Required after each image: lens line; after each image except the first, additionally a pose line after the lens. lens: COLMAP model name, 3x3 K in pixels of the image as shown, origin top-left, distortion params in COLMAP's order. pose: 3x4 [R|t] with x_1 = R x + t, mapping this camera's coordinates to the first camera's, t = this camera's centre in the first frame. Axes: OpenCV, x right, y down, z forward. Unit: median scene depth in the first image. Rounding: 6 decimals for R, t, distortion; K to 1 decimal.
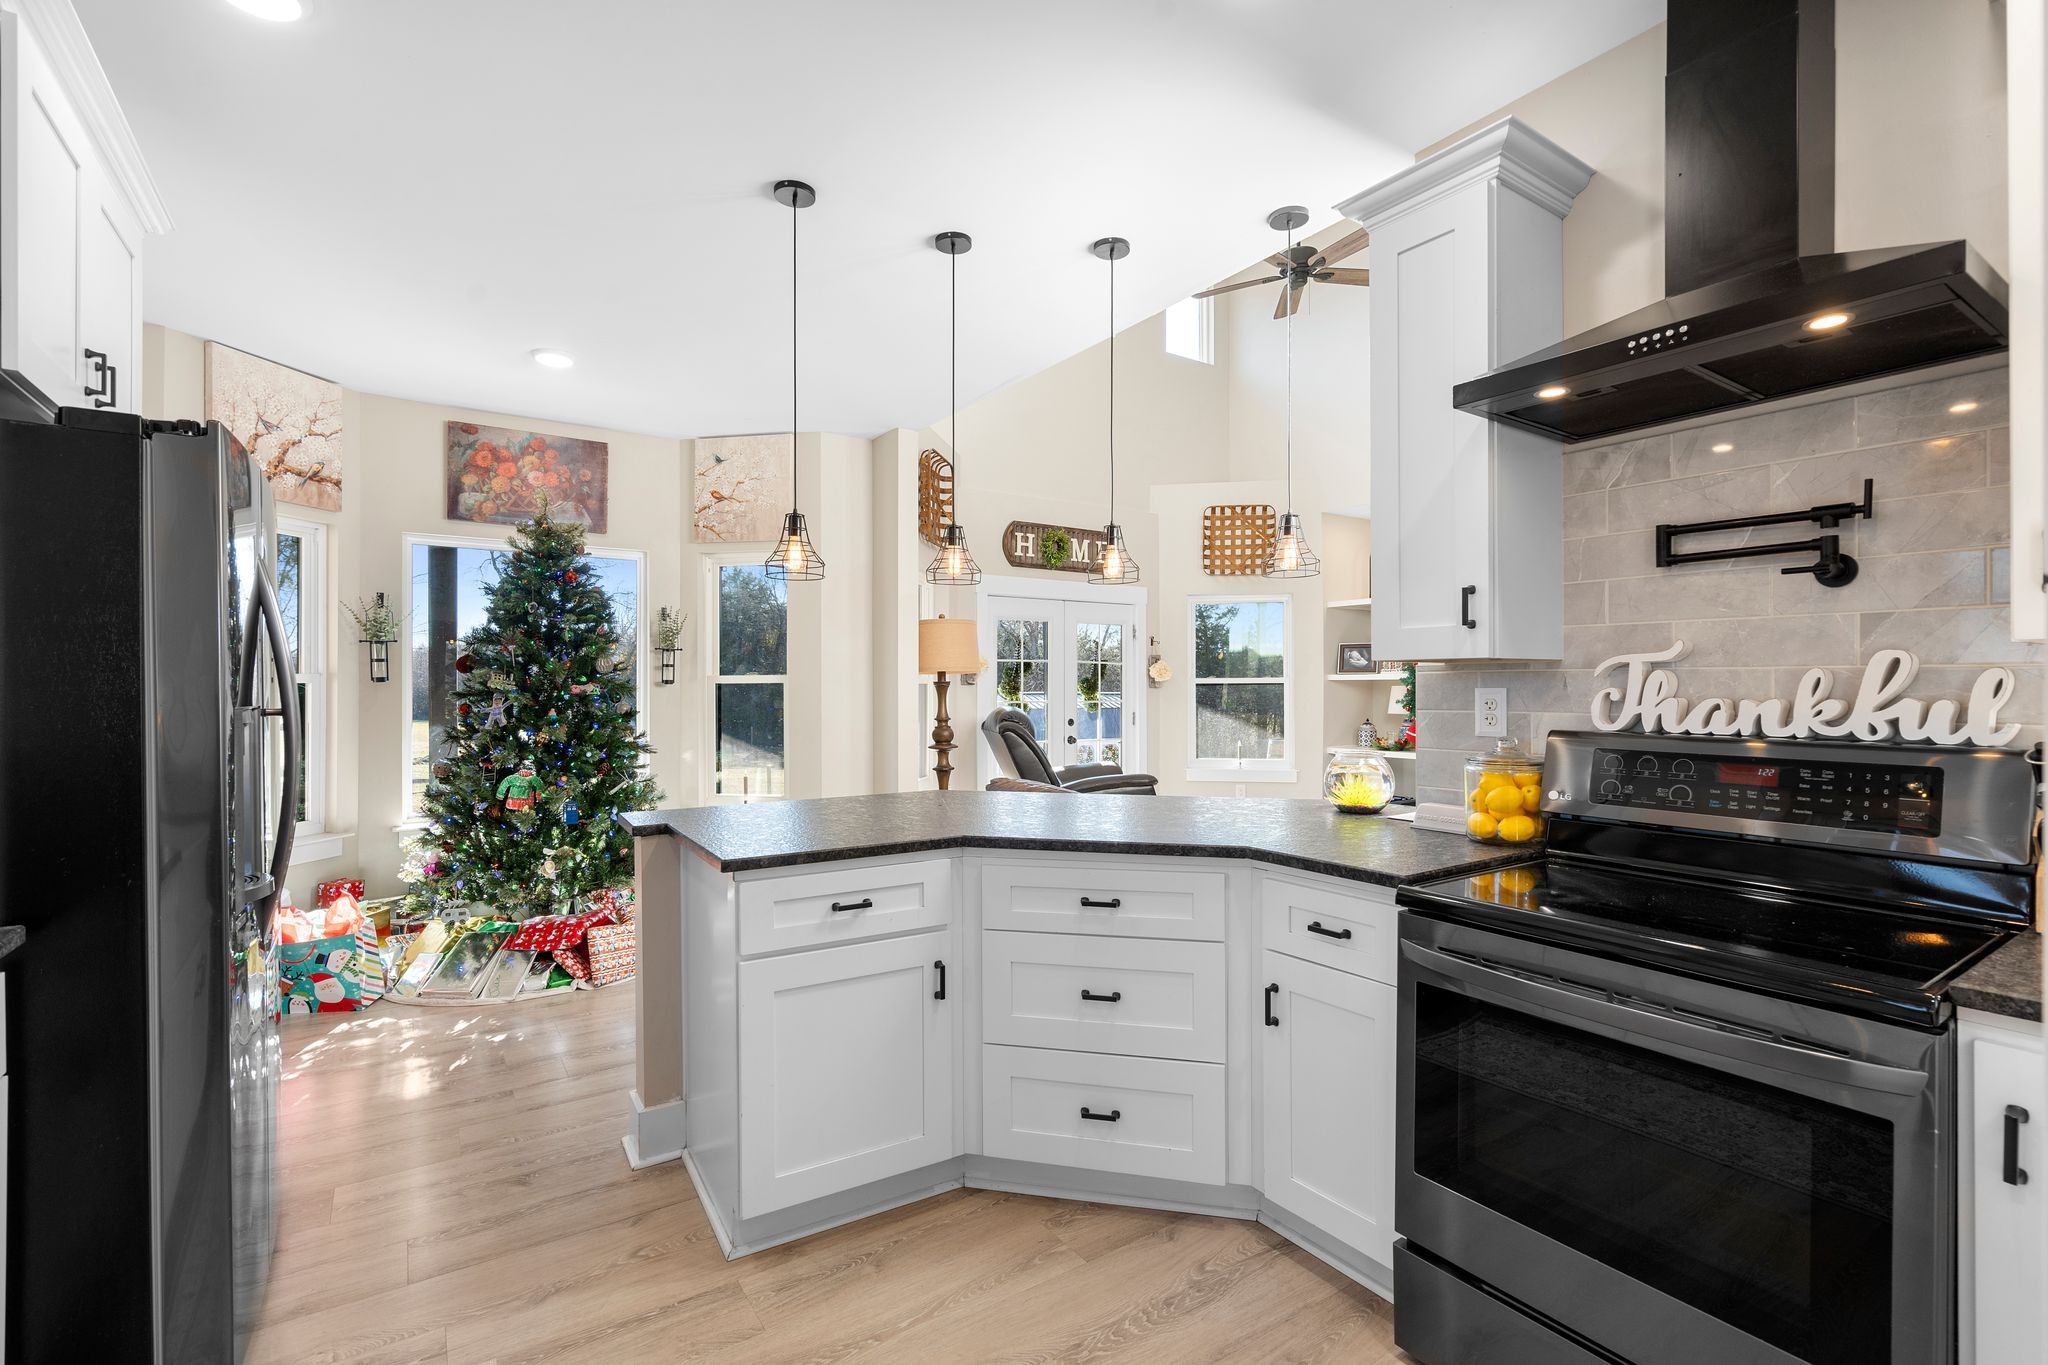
lens RADIAL K [[921.3, 0, 1020.3], [0, 921.3, 683.3], [0, 0, 1]] dist [-0.006271, 0.005097]
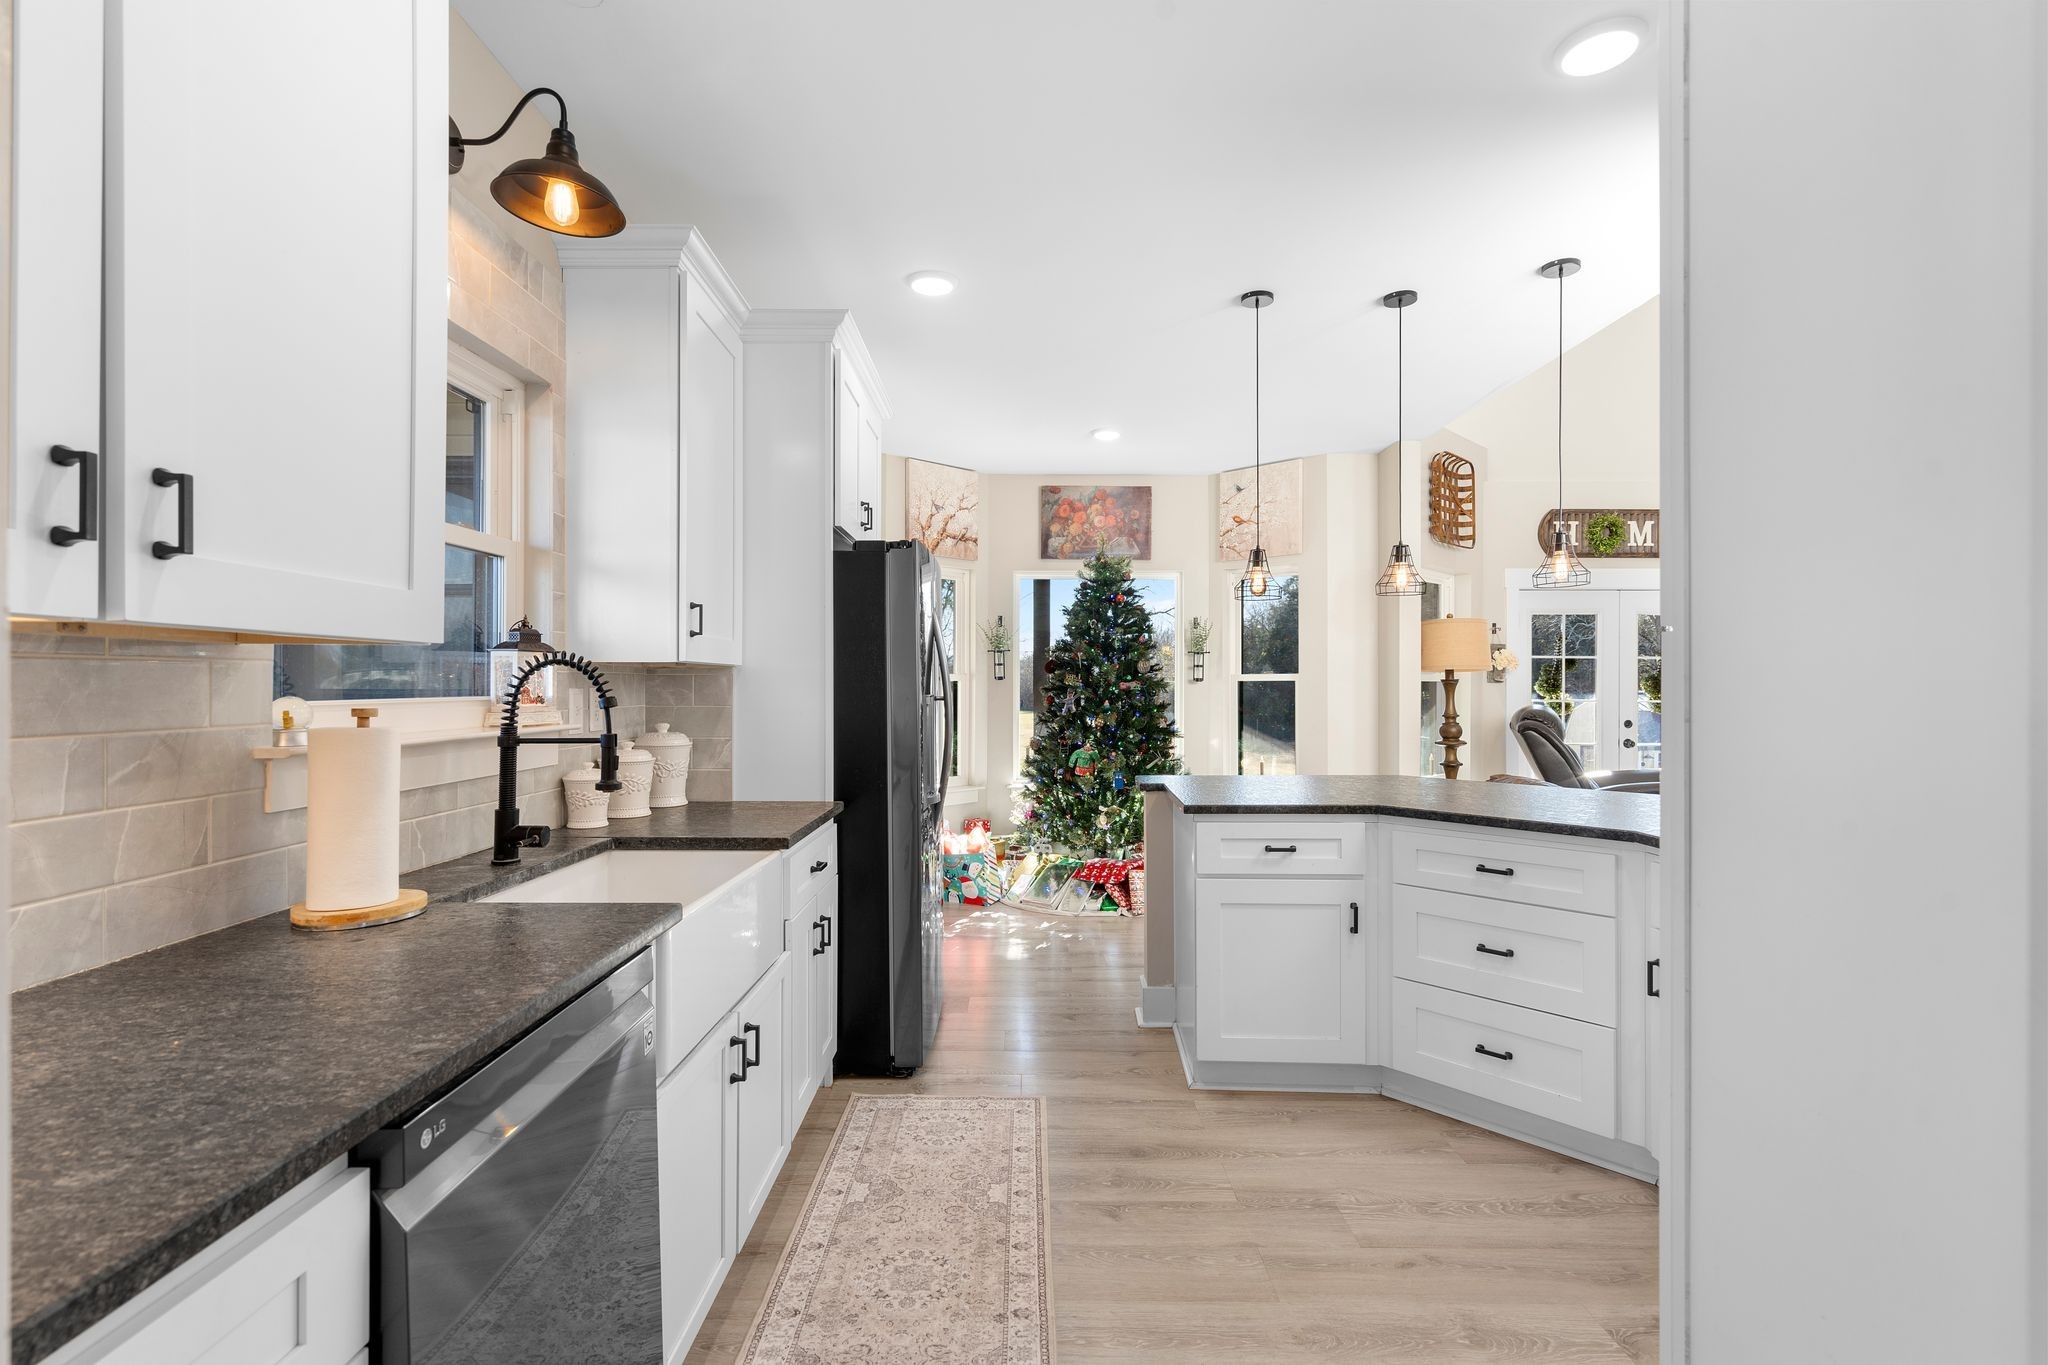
lens RADIAL K [[939.0, 0, 1024.0], [0, 939.0, 682.5], [0, 0, 1]] dist [0.002624, 0.000974]
pose [[0.828678, 0.001300, -0.559724, 0.138406], [-0.000317, 0.999998, 0.001855, -0.000260], [0.559726, -0.001360, 0.828677, -0.168503]]
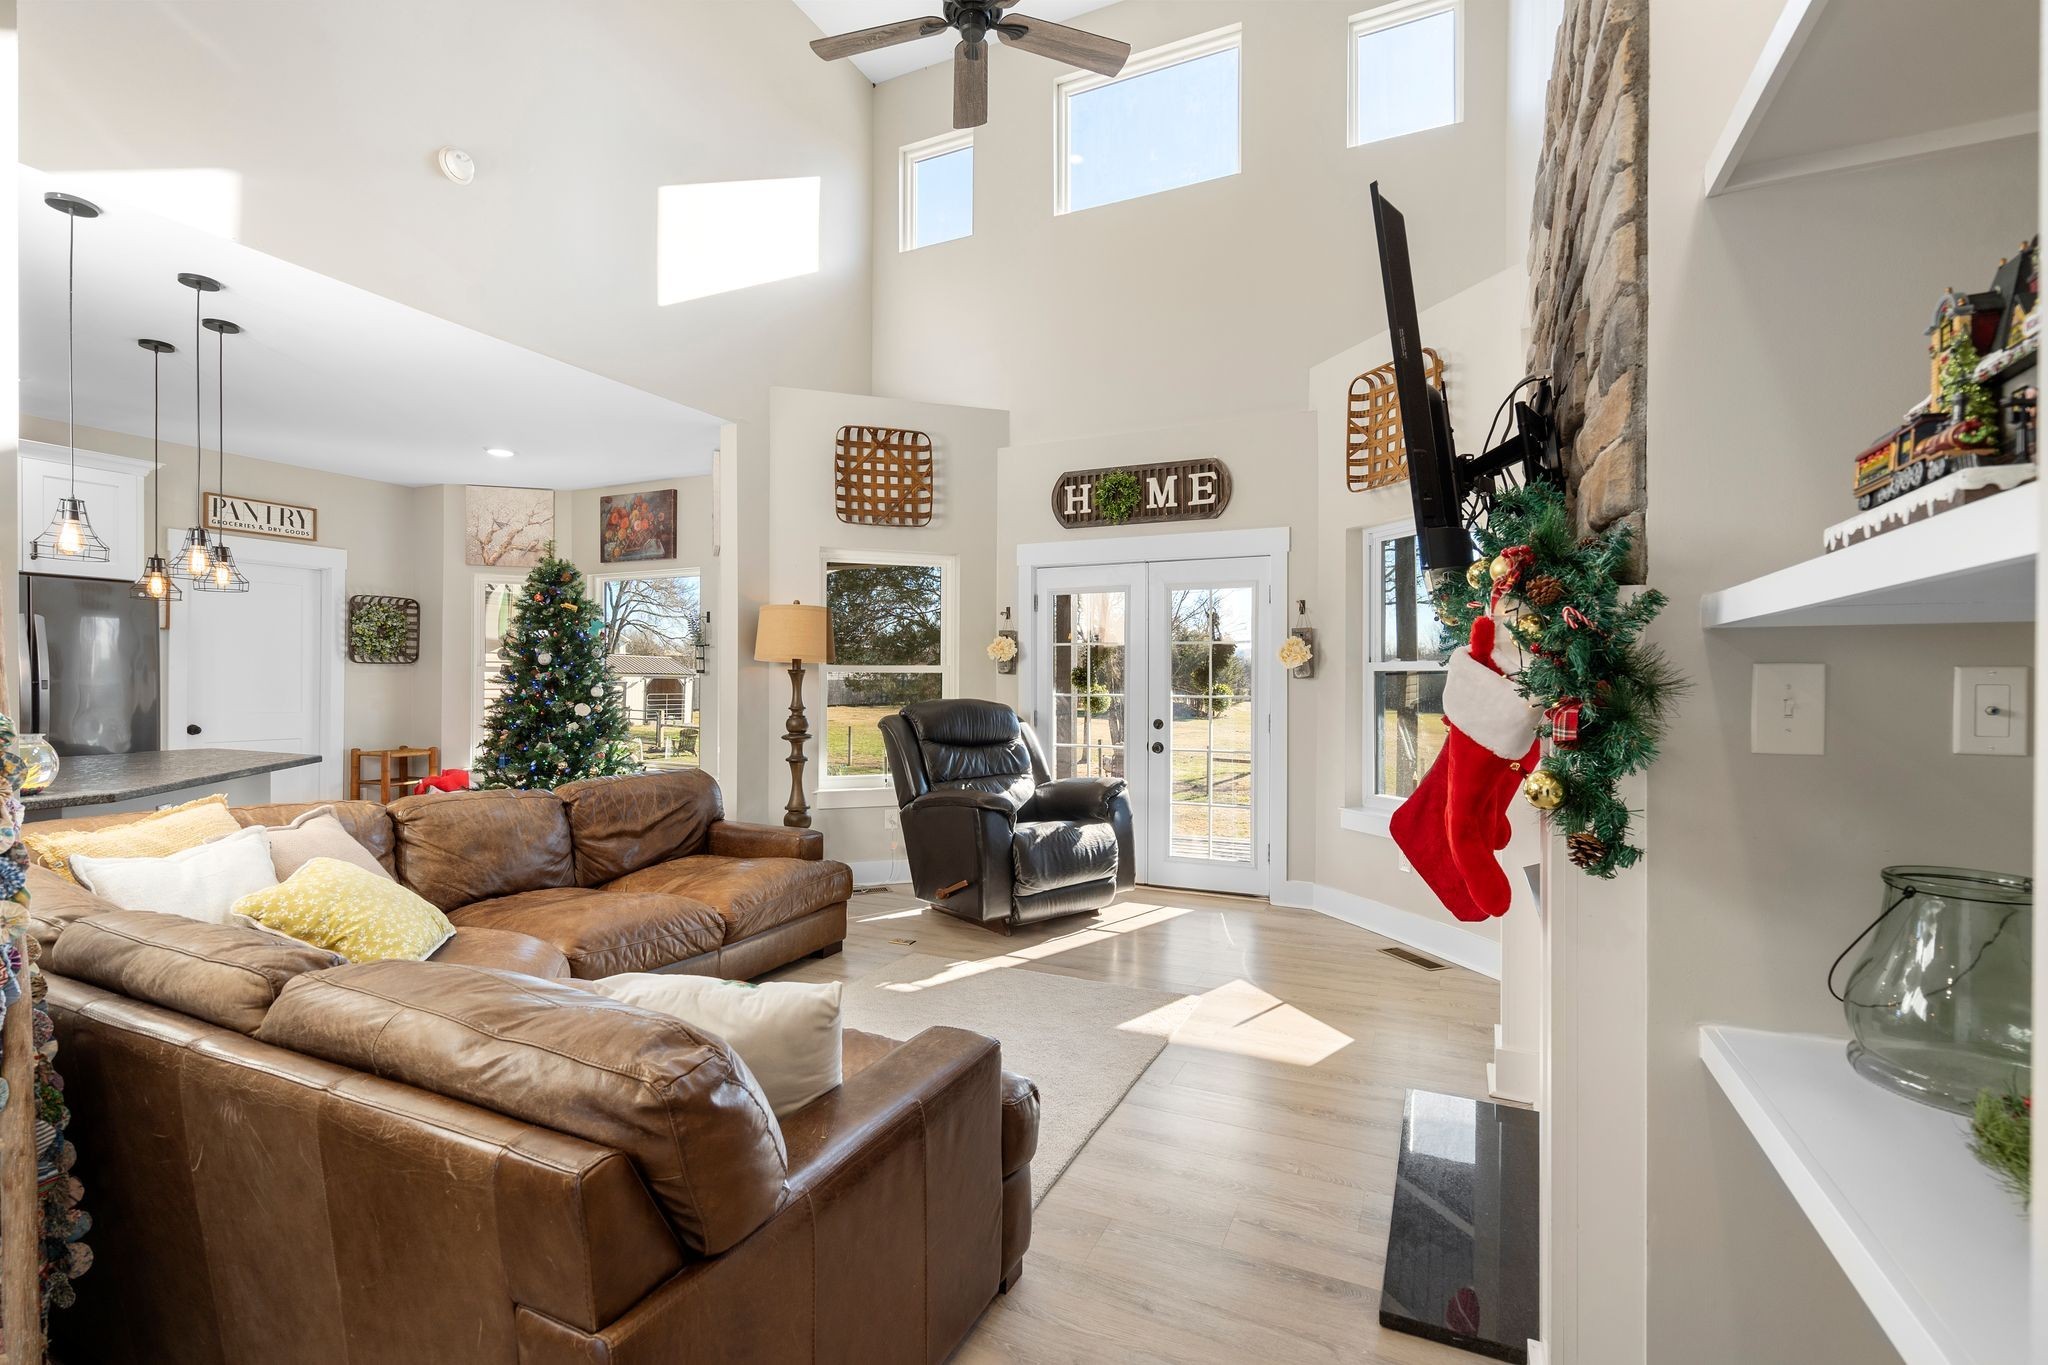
lens RADIAL K [[921.3, 0, 1020.3], [0, 921.3, 683.3], [0, 0, 1]] dist [-0.006271, 0.005097]
pose [[0.515342, 0.006189, -0.856962, 1.111803], [0.002210, 0.999961, 0.008551, 0.005557], [0.856982, -0.006300, 0.515308, 0.895968]]
